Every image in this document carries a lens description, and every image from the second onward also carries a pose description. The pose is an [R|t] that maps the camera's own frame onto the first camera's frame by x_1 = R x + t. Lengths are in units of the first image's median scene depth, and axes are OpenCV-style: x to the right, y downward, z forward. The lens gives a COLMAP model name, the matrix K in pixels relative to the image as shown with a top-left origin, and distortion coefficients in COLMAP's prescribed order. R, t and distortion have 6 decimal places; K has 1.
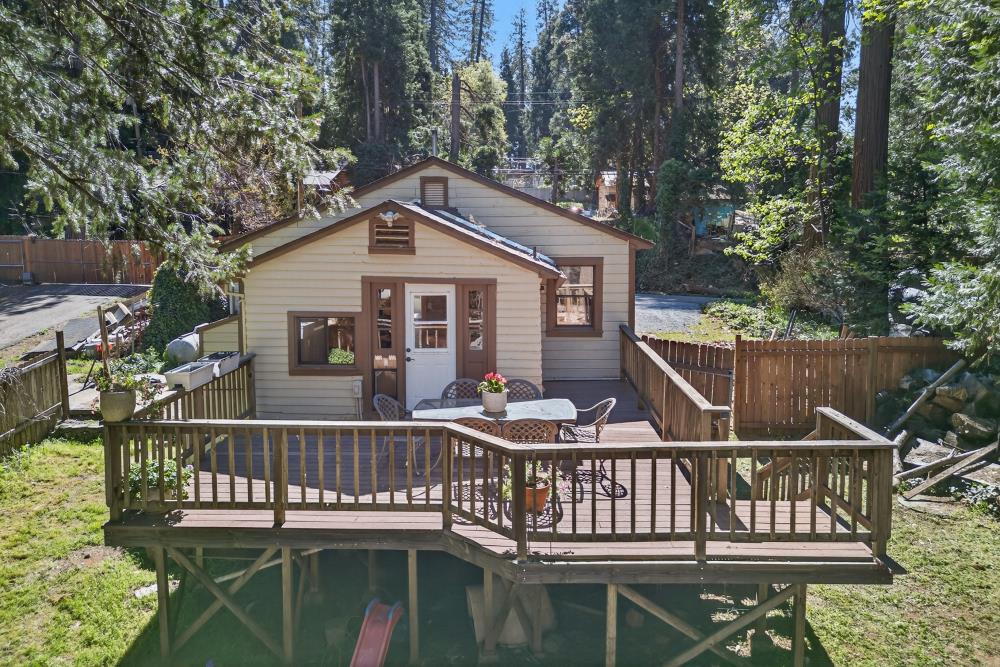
lens RADIAL K [[702.1, 0, 497.9], [0, 702.1, 295.9], [0, 0, 1]] dist [0.065429, -0.064246]
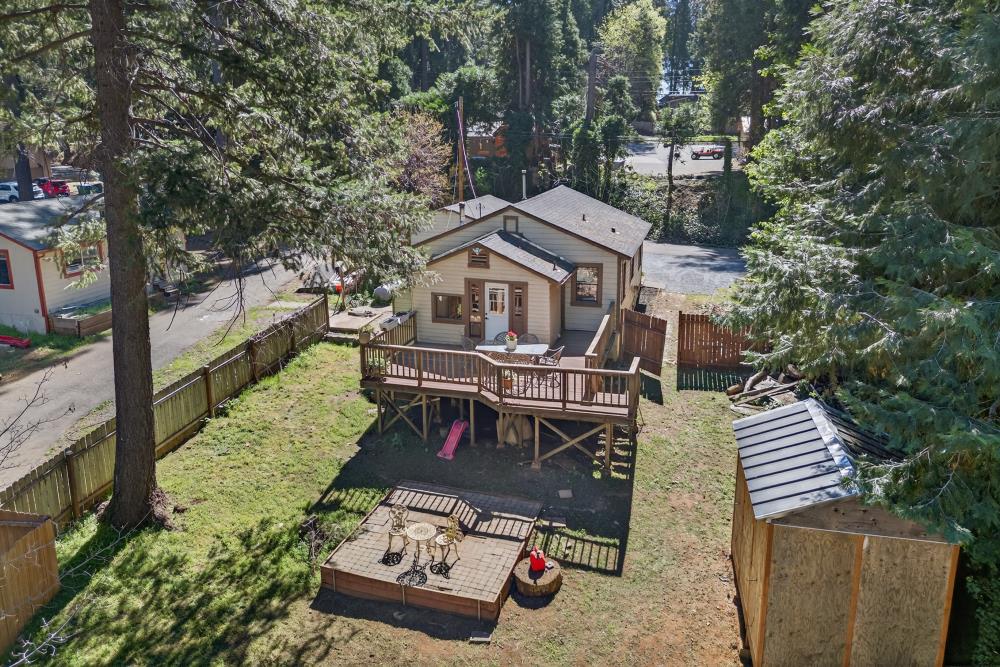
lens RADIAL K [[702.1, 0, 497.9], [0, 702.1, 295.9], [0, 0, 1]] dist [0.065429, -0.064246]
pose [[0.968762, 0.051482, -0.242589, 0.491651], [-0.020619, 0.991549, 0.128083, -0.293217], [0.247133, -0.119080, 0.961637, -1.174235]]
